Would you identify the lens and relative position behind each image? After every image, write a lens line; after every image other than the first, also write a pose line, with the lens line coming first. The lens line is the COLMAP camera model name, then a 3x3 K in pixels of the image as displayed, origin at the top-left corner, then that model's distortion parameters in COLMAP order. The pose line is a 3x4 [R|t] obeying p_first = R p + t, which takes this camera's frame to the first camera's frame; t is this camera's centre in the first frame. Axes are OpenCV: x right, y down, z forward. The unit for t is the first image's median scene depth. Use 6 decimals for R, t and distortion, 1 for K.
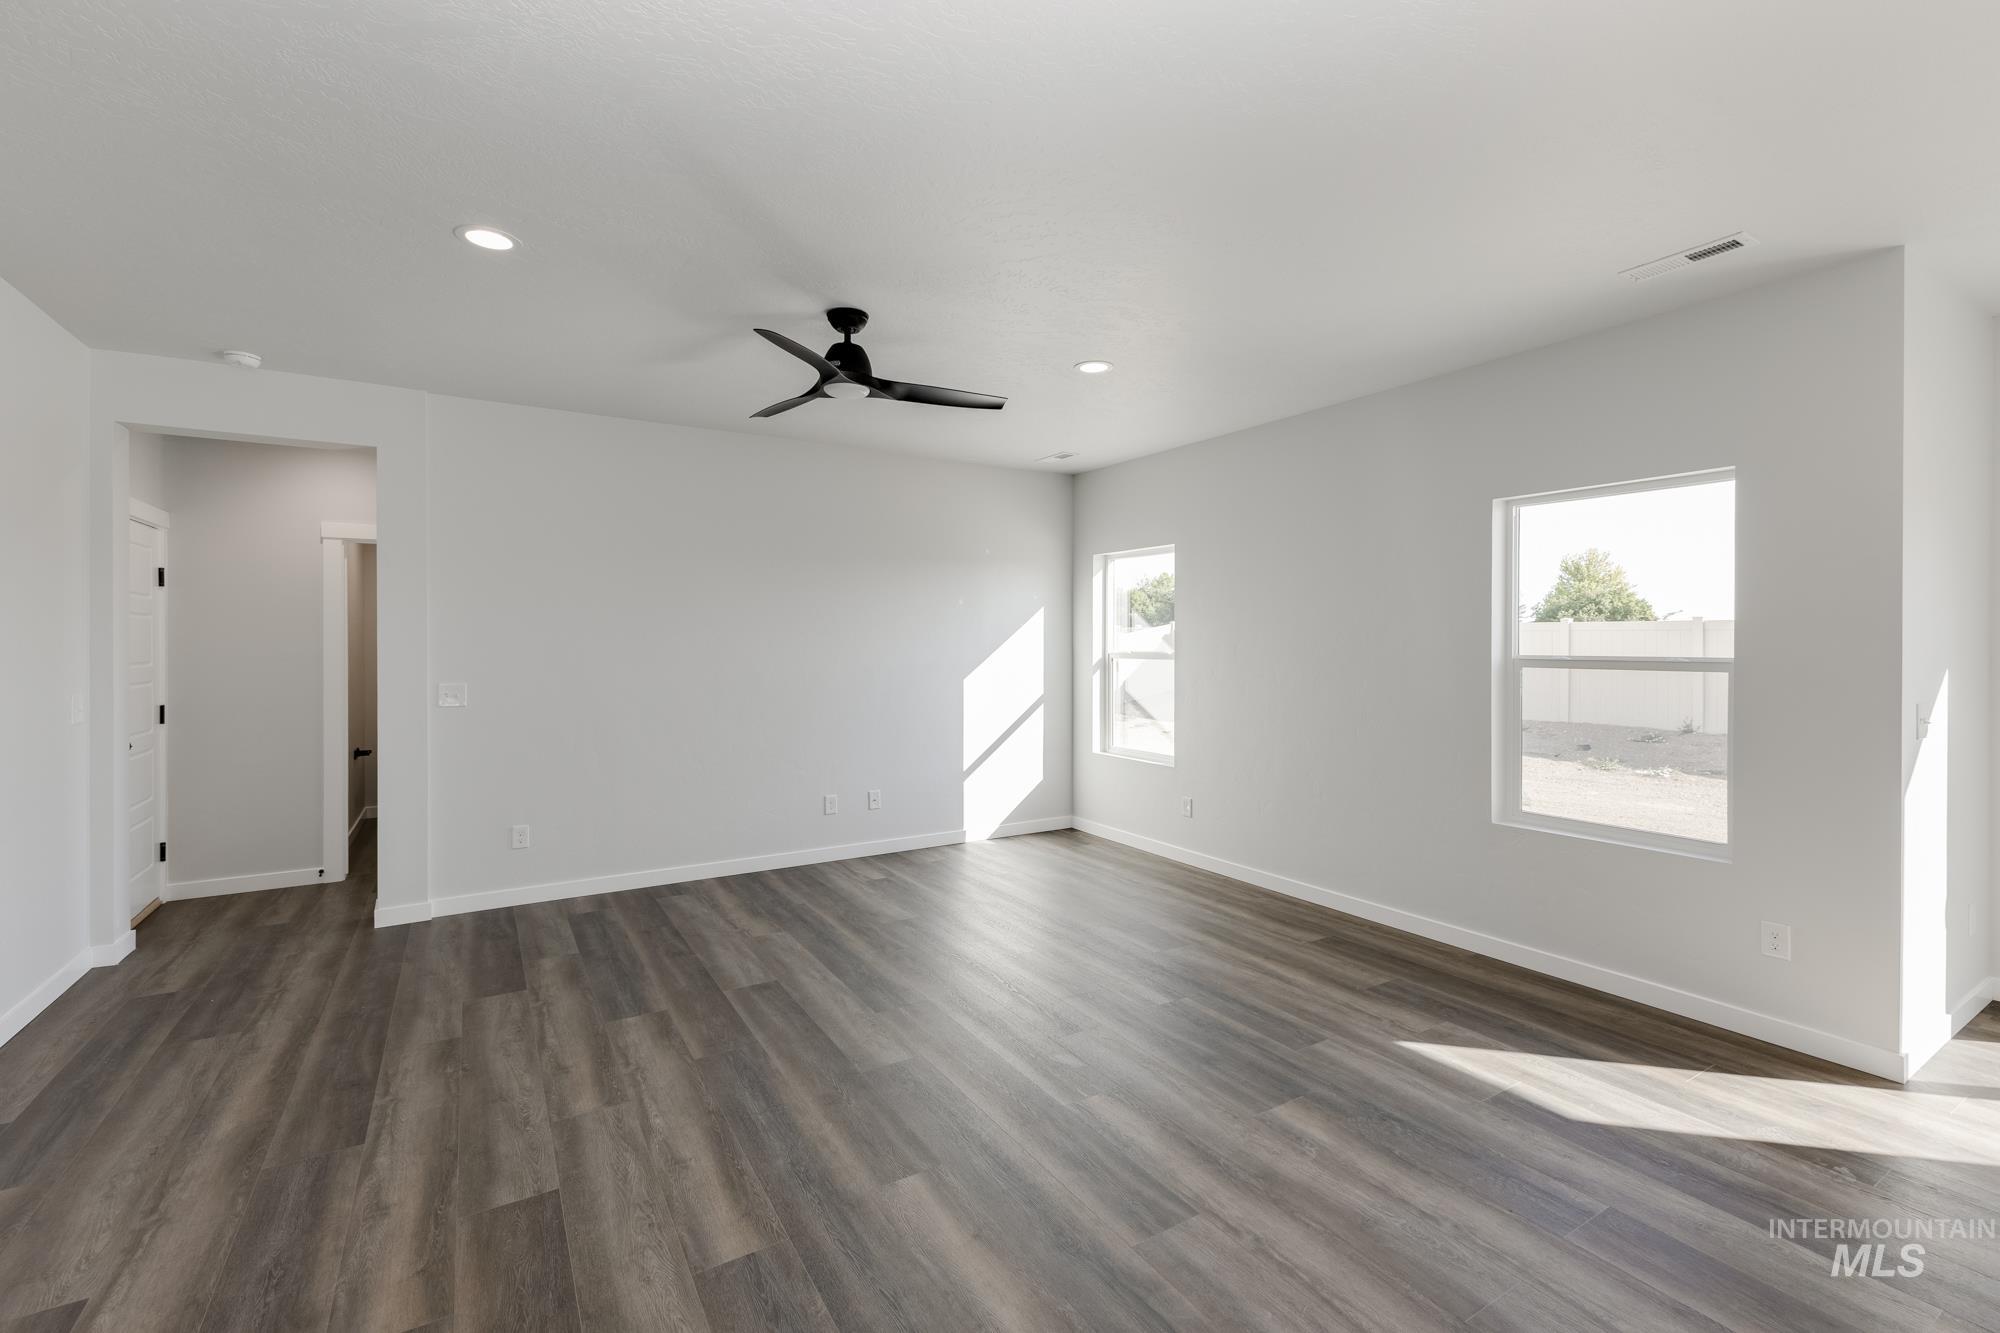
lens RADIAL K [[880.5, 0, 991.3], [0, 880.5, 651.2], [0, 0, 1]] dist [0.007108, -0.001972]
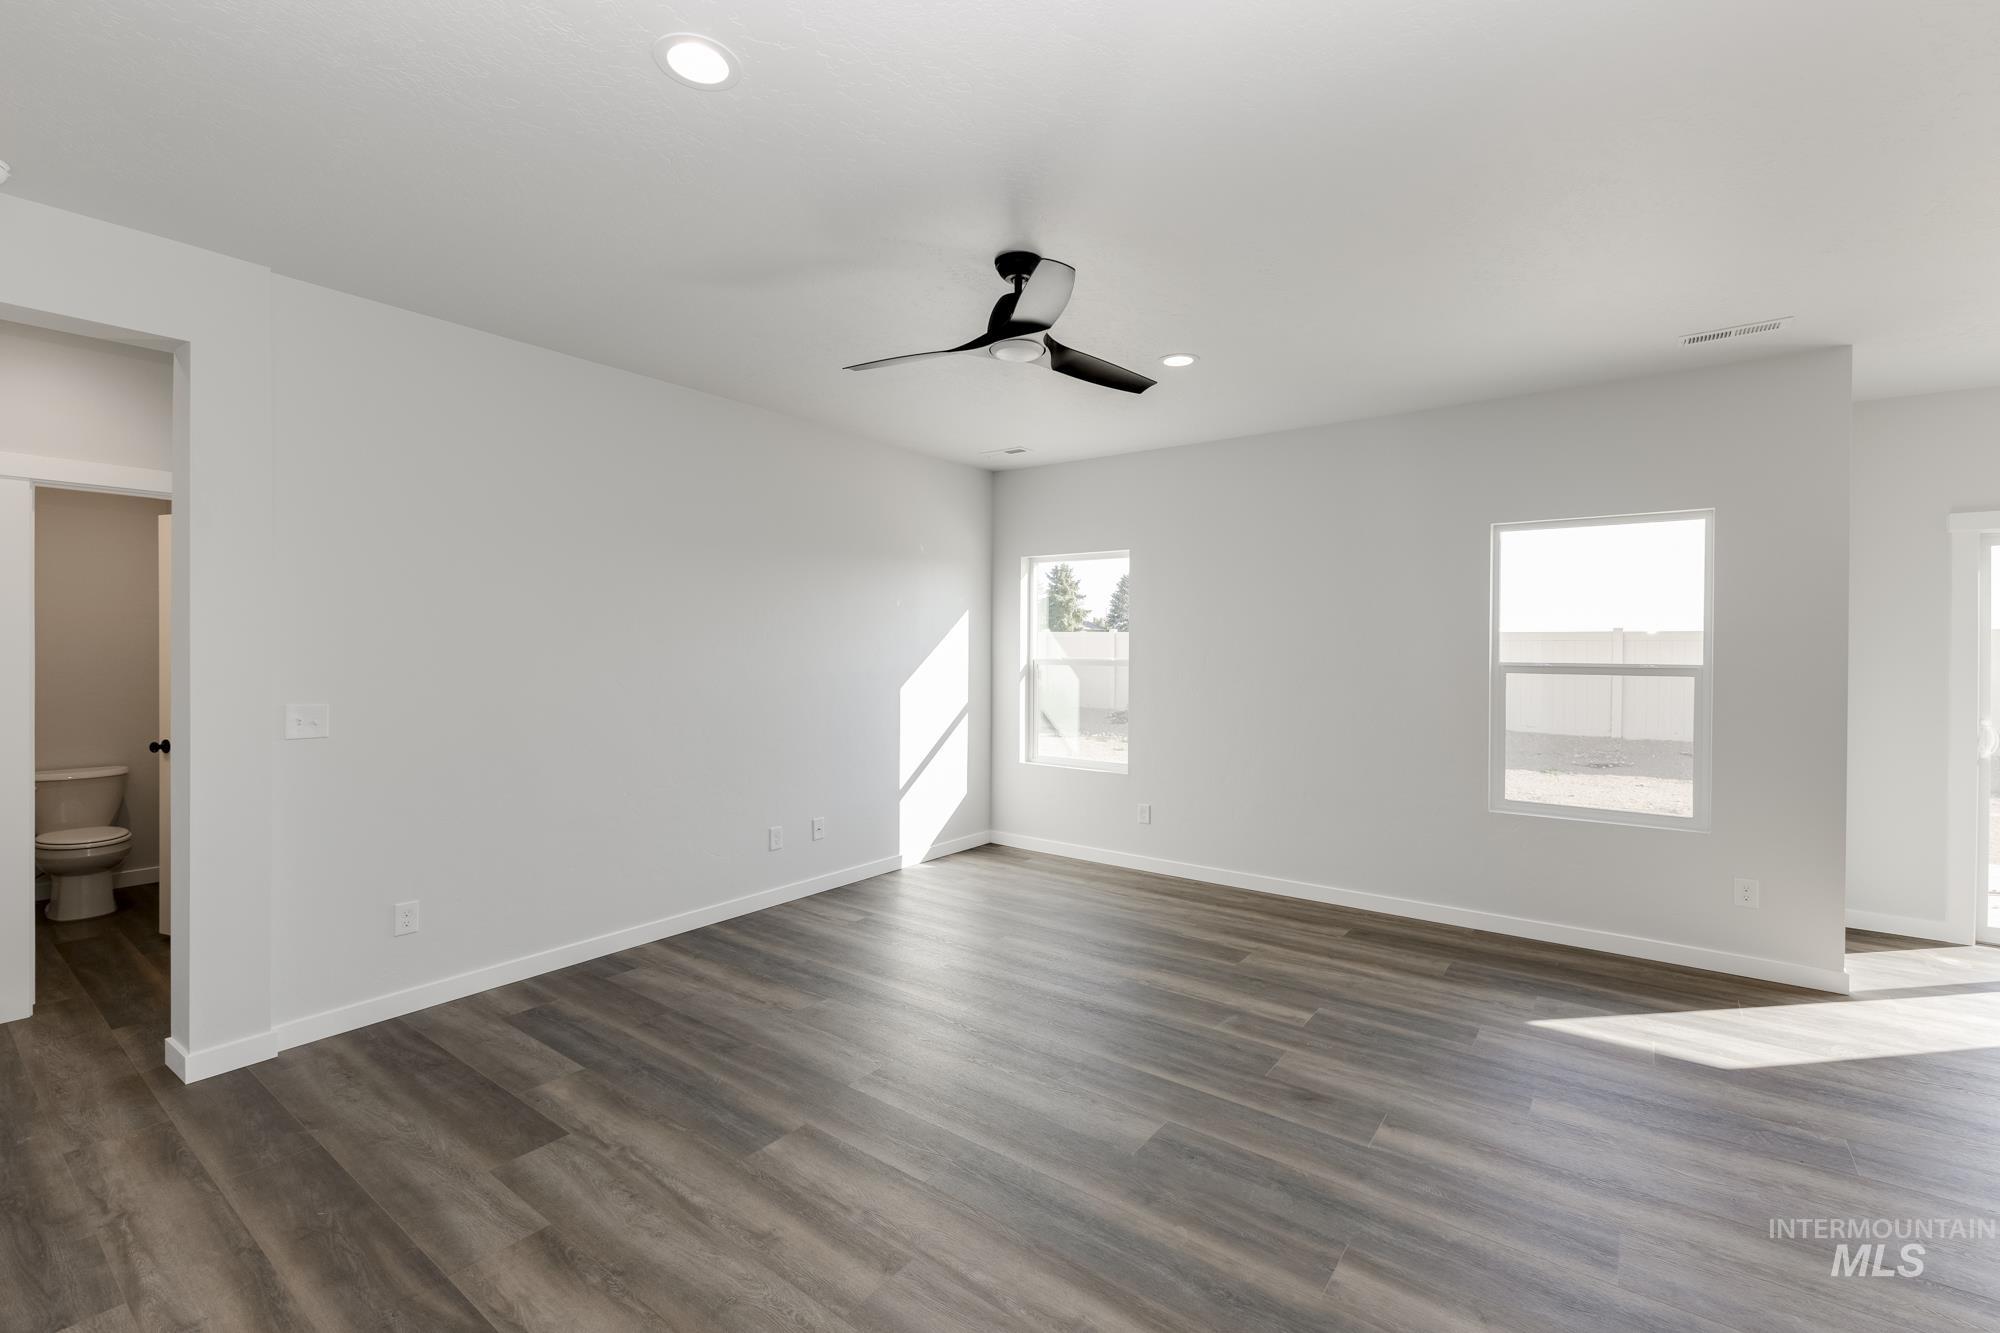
lens RADIAL K [[880.5, 0, 994.7], [0, 880.5, 658.4], [0, 0, 1]] dist [0.007108, -0.001972]
pose [[0.927241, 0.000611, 0.374464, -0.439997], [-0.001907, 0.999993, 0.003088, -0.003081], [-0.374460, -0.003577, 0.927236, 0.195685]]
